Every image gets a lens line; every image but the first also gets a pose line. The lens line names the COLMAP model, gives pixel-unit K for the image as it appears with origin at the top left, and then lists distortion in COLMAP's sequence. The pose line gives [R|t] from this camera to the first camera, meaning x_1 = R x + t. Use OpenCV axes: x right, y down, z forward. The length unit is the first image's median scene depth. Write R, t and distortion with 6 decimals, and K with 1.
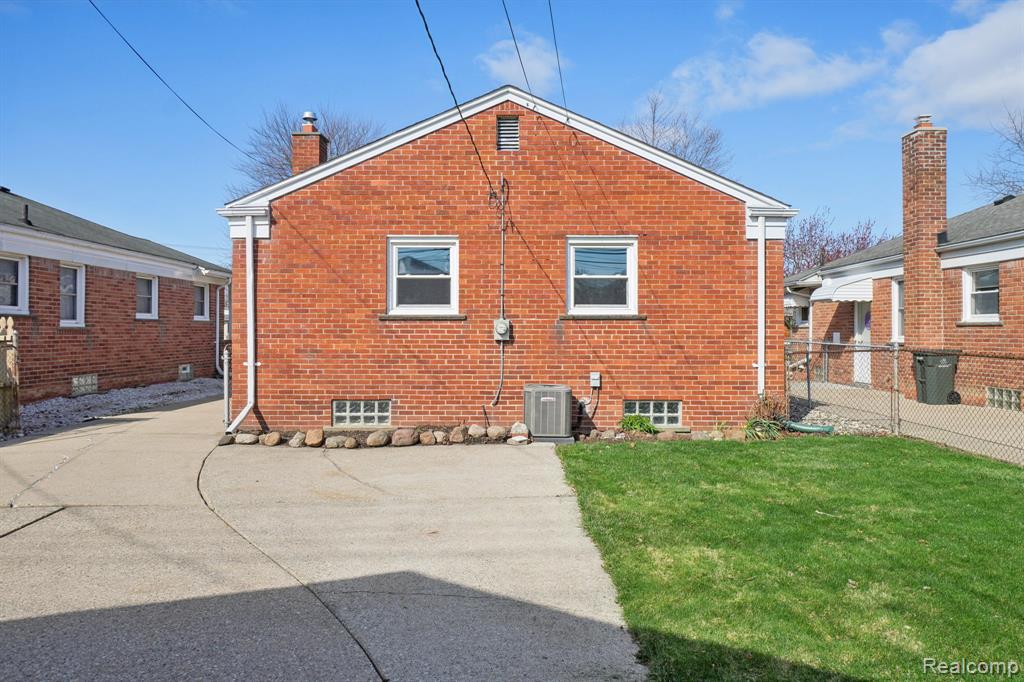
lens RADIAL K [[681.9, 0, 513.6], [0, 681.9, 324.0], [0, 0, 1]] dist [0.005146, 0.000470]
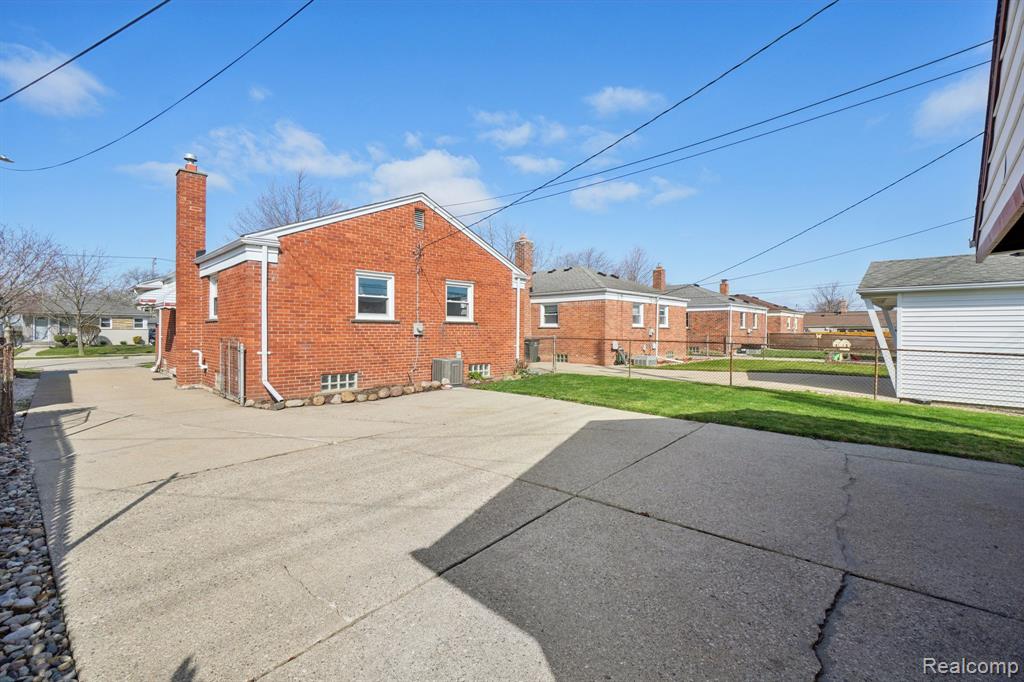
lens RADIAL K [[439.3, 0, 510.9], [0, 439.3, 327.2], [0, 0, 1]] dist [-0.001441, -0.000045]
pose [[0.704651, 0.008744, 0.709500, -0.656124], [-0.012044, 0.999927, -0.000362, 0.001020], [-0.709451, -0.008290, 0.704706, 0.016354]]
